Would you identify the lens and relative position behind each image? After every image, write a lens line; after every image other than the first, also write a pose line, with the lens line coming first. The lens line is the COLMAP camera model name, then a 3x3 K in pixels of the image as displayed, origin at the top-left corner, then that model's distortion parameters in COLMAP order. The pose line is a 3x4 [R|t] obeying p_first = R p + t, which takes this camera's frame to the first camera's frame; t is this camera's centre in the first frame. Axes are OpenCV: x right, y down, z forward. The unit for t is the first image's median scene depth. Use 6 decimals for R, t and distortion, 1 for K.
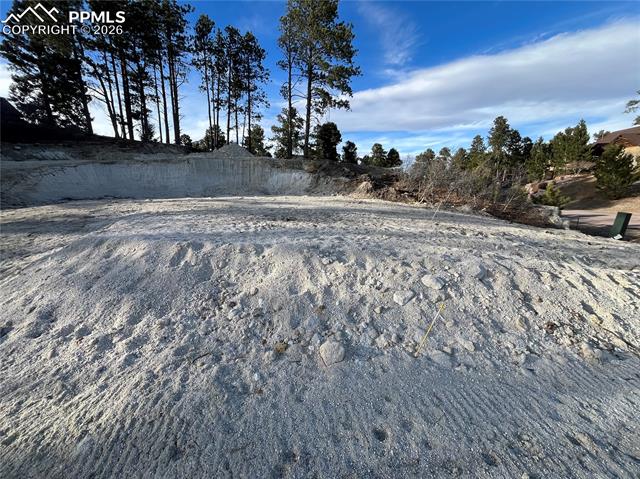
lens RADIAL K [[272.3, 0, 317.6], [0, 272.3, 225.0], [0, 0, 1]] dist [-0.000187, -0.000447]
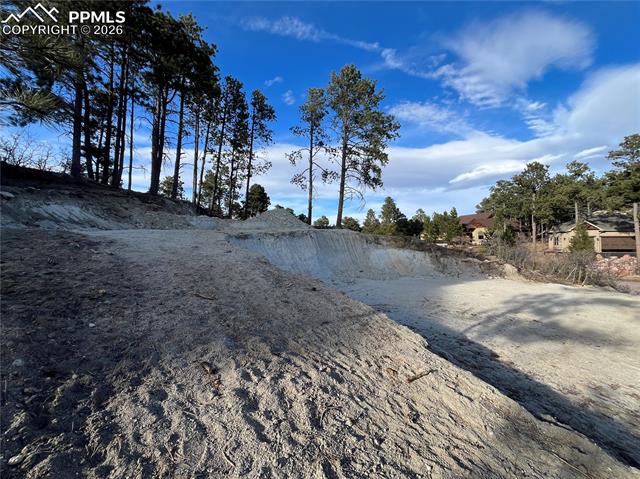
lens RADIAL K [[272.3, 0, 317.6], [0, 272.3, 225.0], [0, 0, 1]] dist [-0.000187, -0.000447]
pose [[0.873642, 0.054552, 0.483502, -0.448115], [0.048614, 0.978937, -0.198291, -0.059452], [-0.484135, 0.196741, 0.852588, 0.181928]]
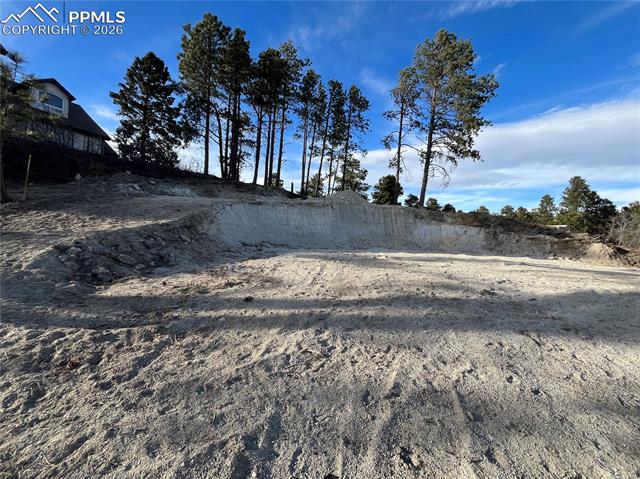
lens RADIAL K [[272.3, 0, 317.6], [0, 272.3, 225.0], [0, 0, 1]] dist [-0.000187, -0.000447]
pose [[0.994895, 0.056809, -0.083405, -0.246512], [-0.070873, 0.981702, -0.176743, -0.009618], [0.071839, 0.181751, 0.980717, 0.083349]]
